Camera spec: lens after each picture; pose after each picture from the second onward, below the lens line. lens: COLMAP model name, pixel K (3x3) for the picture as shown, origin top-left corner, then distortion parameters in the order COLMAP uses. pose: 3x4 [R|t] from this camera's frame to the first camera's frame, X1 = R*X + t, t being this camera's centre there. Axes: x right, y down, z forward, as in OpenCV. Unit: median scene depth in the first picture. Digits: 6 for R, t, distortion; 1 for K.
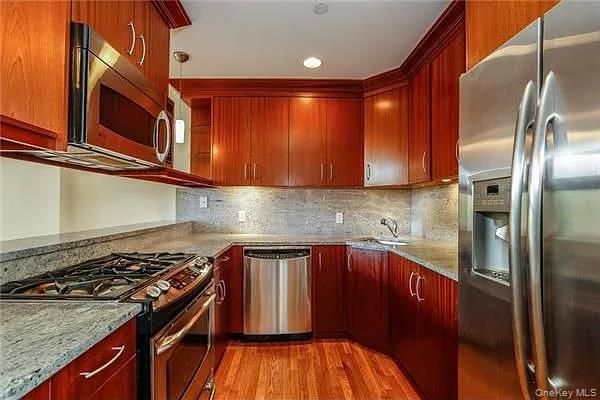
lens RADIAL K [[289.7, 0, 300.0], [0, 289.7, 208.4], [0, 0, 1]] dist [-0.032796, 0.001053]
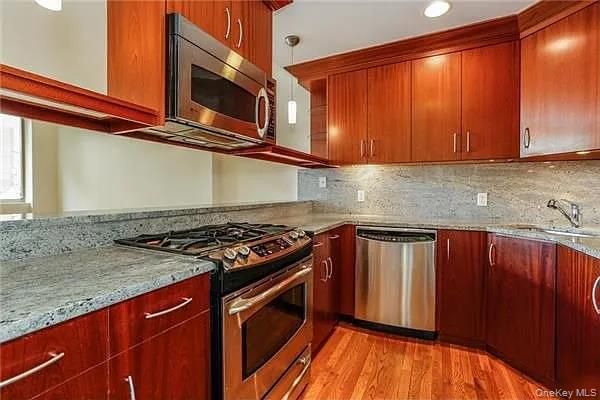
lens RADIAL K [[282.9, 0, 285.2], [0, 282.9, 196.8], [0, 0, 1]] dist [-0.048183, 0.021229]
pose [[0.865948, 0.004749, -0.500112, 0.067612], [-0.001236, 0.999972, 0.007357, 0.030078], [0.500133, -0.005753, 0.865929, 0.084340]]
